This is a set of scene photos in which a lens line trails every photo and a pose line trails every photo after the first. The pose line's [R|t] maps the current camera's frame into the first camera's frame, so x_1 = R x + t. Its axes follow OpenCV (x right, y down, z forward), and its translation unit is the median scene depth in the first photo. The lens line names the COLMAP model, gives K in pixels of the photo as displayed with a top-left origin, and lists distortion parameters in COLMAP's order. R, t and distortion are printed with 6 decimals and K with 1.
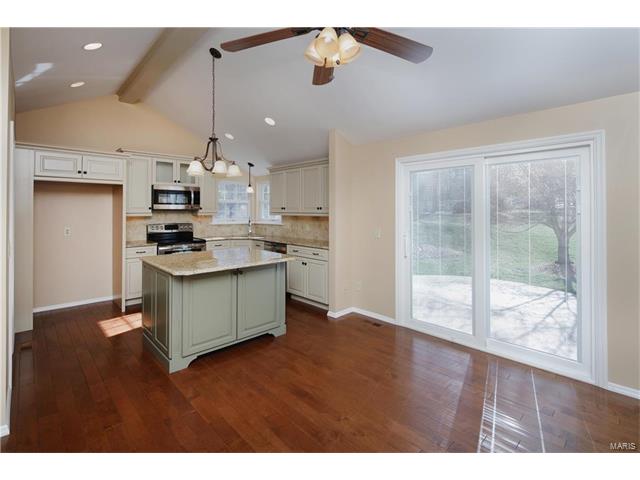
lens RADIAL K [[307.5, 0, 319.3], [0, 307.5, 206.4], [0, 0, 1]] dist [-0.002711, -0.000597]
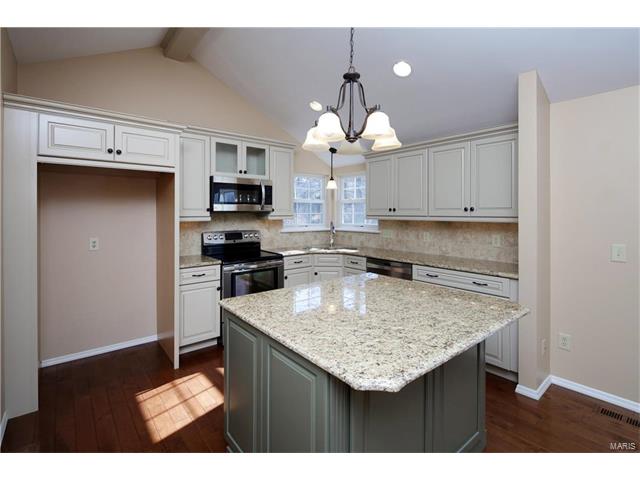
lens RADIAL K [[308.8, 0, 321.8], [0, 308.8, 212.7], [0, 0, 1]] dist [0.001896, 0.000350]
pose [[0.998088, -0.000025, -0.061805, -0.244381], [0.000753, 0.999931, 0.011746, 0.004855], [0.061800, -0.011770, 0.998019, 0.310419]]
